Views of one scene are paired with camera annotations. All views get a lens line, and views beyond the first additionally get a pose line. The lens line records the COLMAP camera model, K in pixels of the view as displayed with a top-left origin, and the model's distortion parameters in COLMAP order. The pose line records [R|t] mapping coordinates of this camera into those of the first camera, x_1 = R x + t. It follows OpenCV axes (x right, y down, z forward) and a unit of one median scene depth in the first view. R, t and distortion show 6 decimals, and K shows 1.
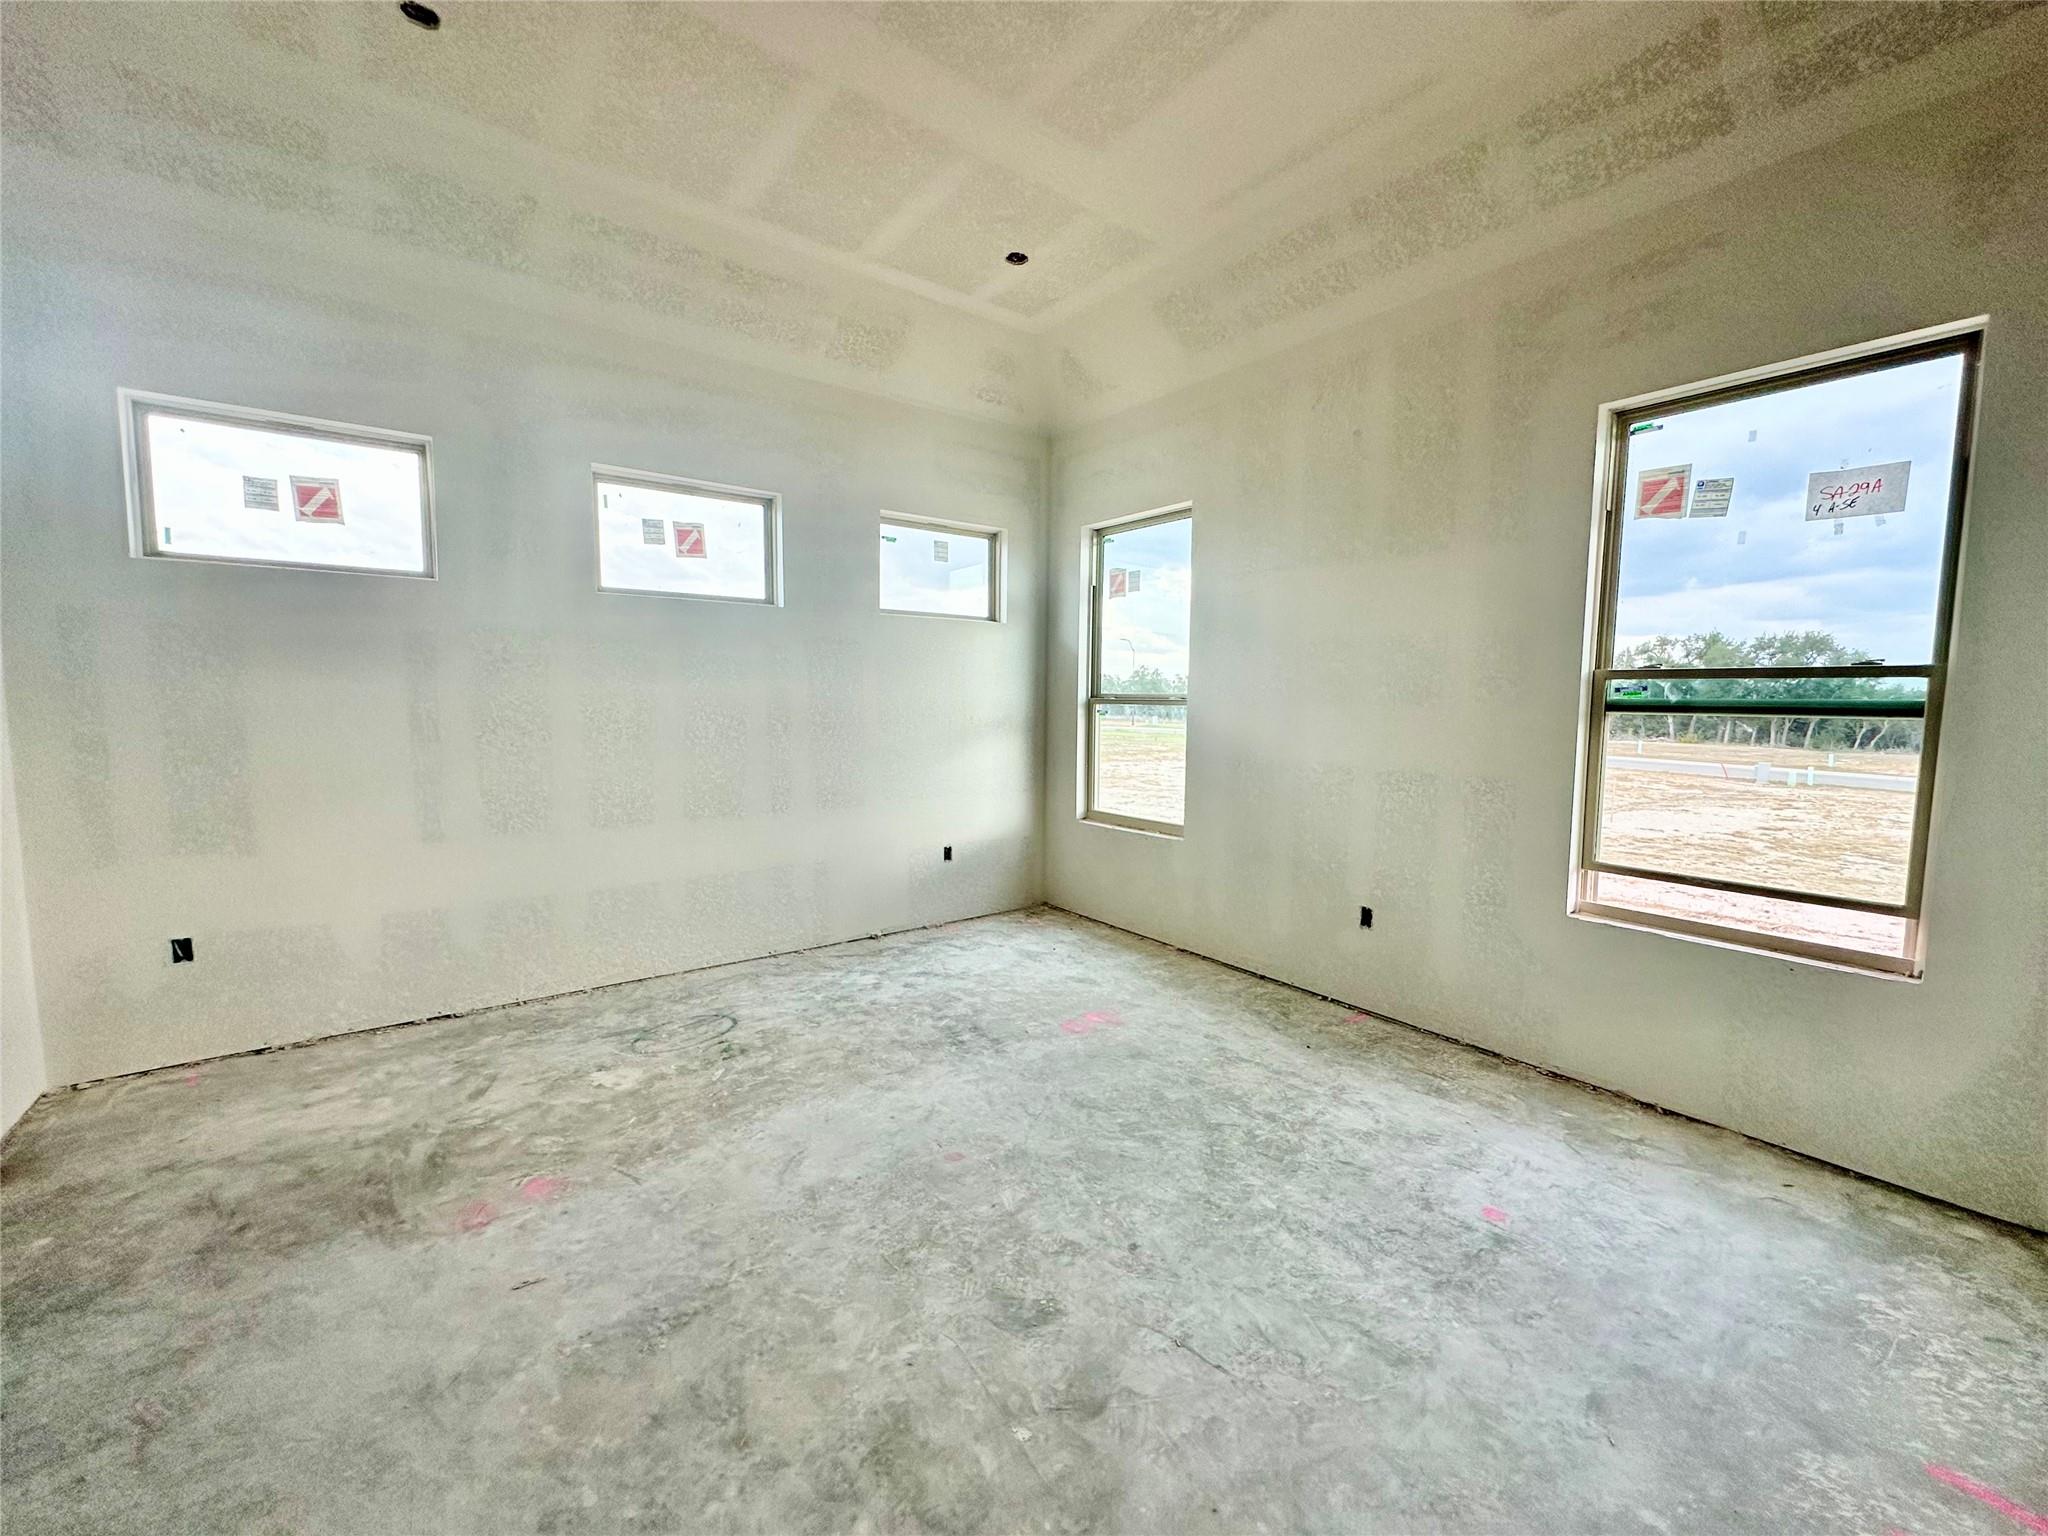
lens RADIAL K [[818.9, 0, 1025.3], [0, 818.9, 767.8], [0, 0, 1]] dist [-0.004796, 0.000897]
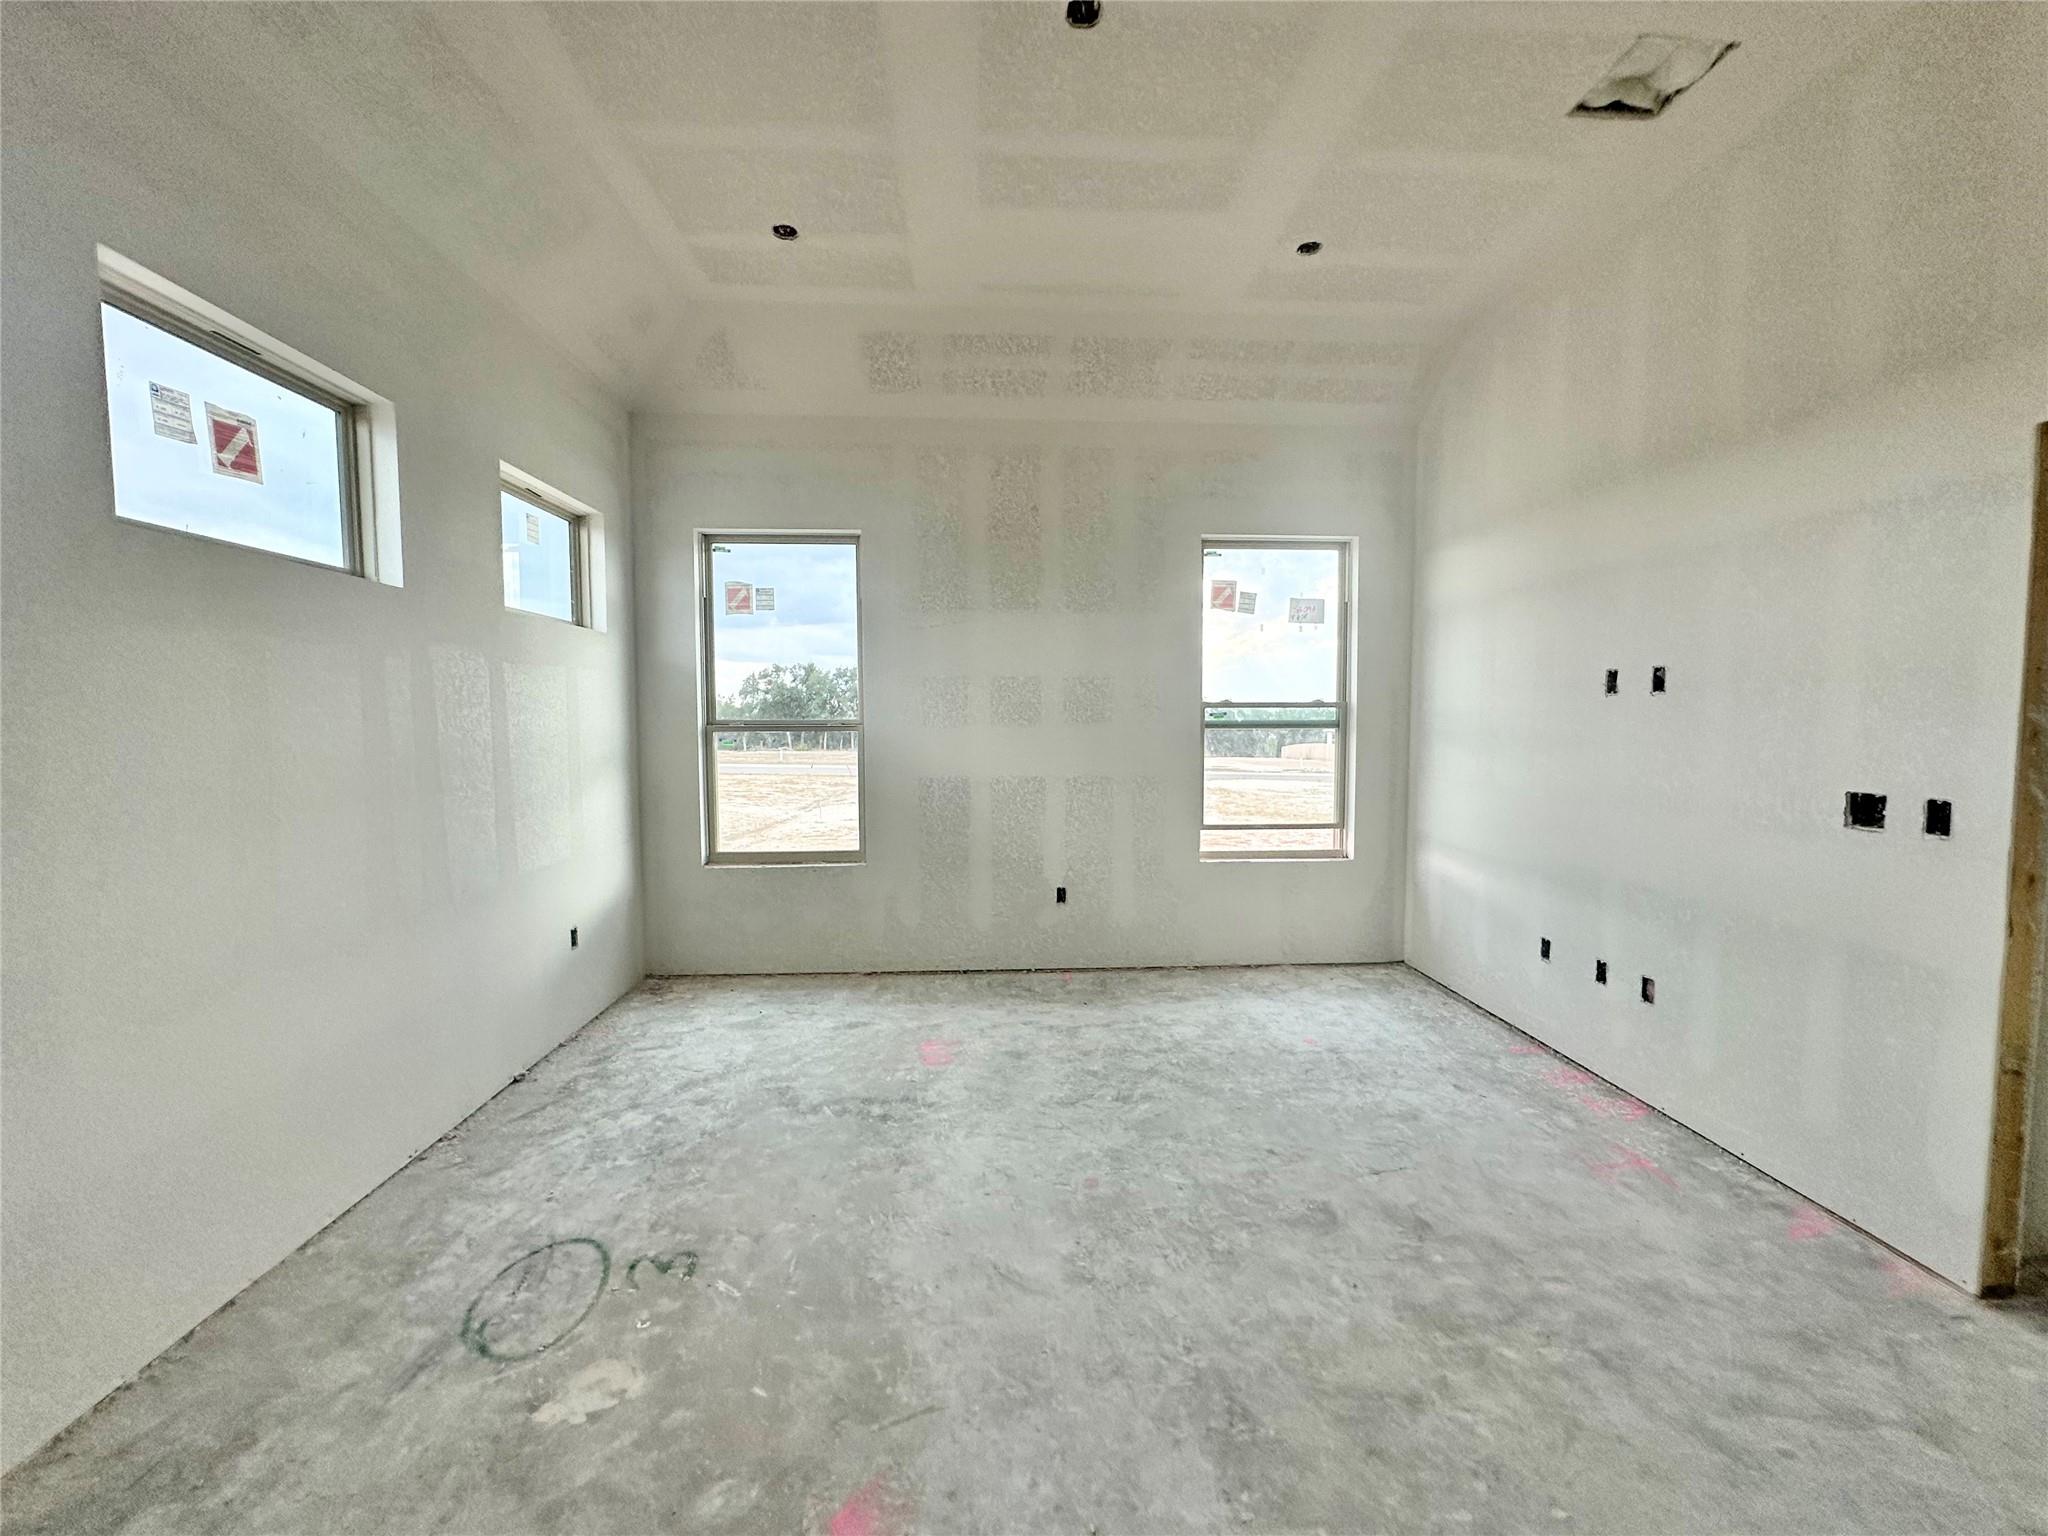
lens RADIAL K [[818.9, 0, 1025.3], [0, 818.9, 767.8], [0, 0, 1]] dist [-0.004796, 0.000897]
pose [[0.561327, -0.061929, 0.825274, -0.648520], [0.080523, 0.996552, 0.020013, -0.042926], [-0.823668, 0.055220, 0.564378, 0.326027]]
